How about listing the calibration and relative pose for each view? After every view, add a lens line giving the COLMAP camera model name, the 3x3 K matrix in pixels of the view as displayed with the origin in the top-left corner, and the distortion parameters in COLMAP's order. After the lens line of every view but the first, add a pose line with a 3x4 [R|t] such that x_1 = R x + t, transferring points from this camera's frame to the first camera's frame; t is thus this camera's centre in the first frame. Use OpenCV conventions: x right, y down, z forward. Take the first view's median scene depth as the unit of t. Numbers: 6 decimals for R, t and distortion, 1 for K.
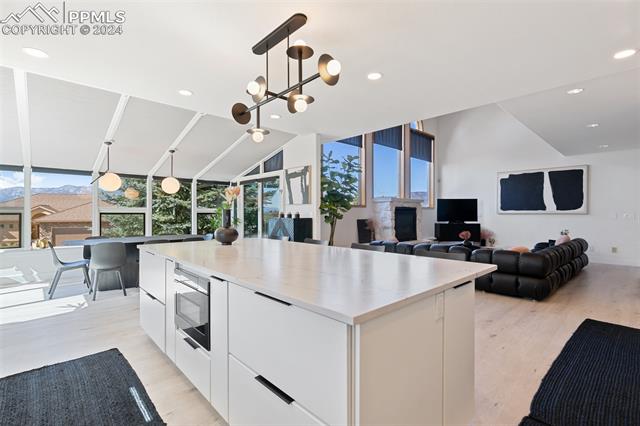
lens RADIAL K [[296.5, 0, 321.2], [0, 296.5, 214.1], [0, 0, 1]] dist [-0.008976, 0.001633]
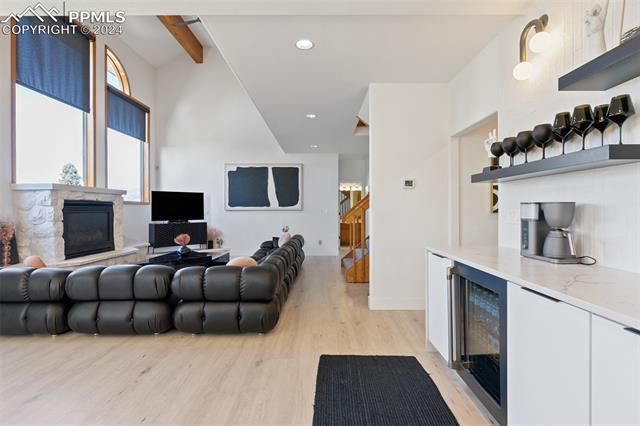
lens RADIAL K [[296.5, 0, 319.4], [0, 296.5, 212.2], [0, 0, 1]] dist [-0.008976, 0.001633]
pose [[0.681460, -0.009351, 0.731795, 0.164379], [0.005713, 0.999956, 0.007457, -0.001256], [-0.731833, -0.000901, 0.681484, 0.224688]]
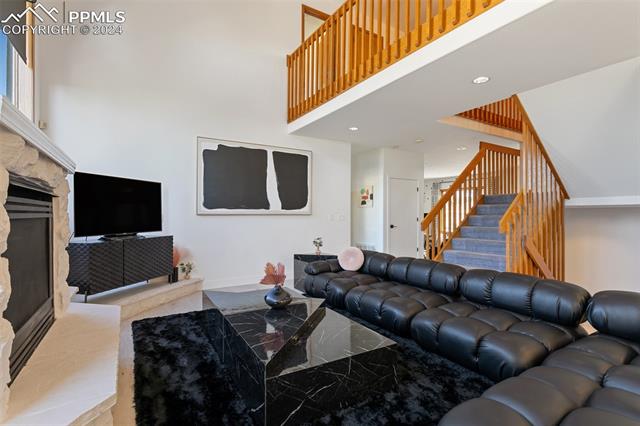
lens RADIAL K [[296.5, 0, 318.9], [0, 296.5, 214.9], [0, 0, 1]] dist [-0.008976, 0.001633]
pose [[0.187471, 0.000004, 0.982270, 0.141337], [0.001934, 0.999998, -0.000373, -0.000118], [-0.982268, 0.001970, 0.187471, 0.808378]]
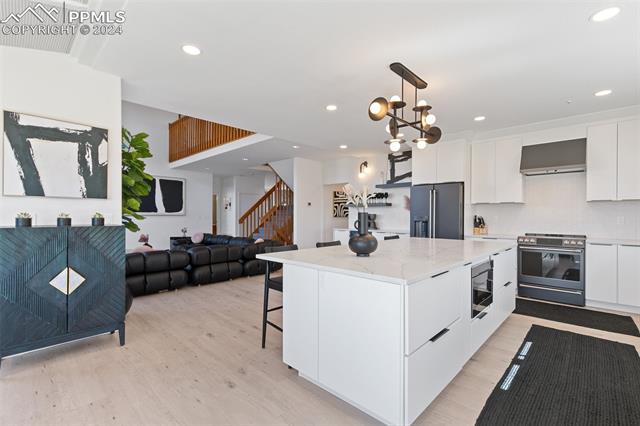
lens RADIAL K [[296.2, 0, 317.6], [0, 296.2, 213.5], [0, 0, 1]] dist [0.005058, -0.000346]
pose [[-0.050866, 0.004632, 0.998695, -0.441876], [0.000018, 0.999989, -0.004637, -0.003409], [-0.998706, -0.000218, -0.050865, 0.459406]]
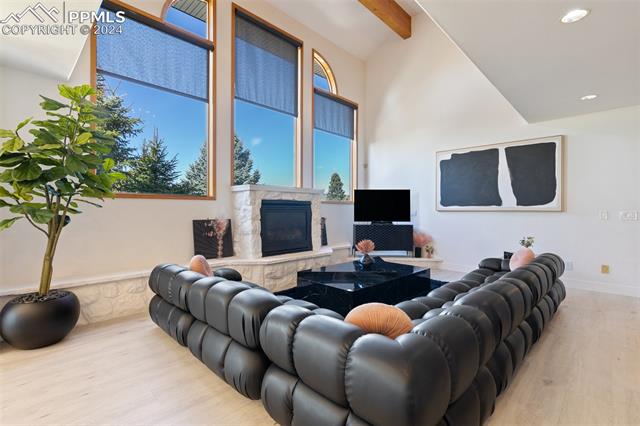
lens RADIAL K [[296.2, 0, 319.2], [0, 296.2, 206.5], [0, 0, 1]] dist [0.005058, -0.000346]
pose [[0.998608, 0.002679, 0.052674, 0.332222], [-0.001960, 0.999904, -0.013694, -0.001533], [-0.052706, 0.013572, 0.998518, 0.372901]]
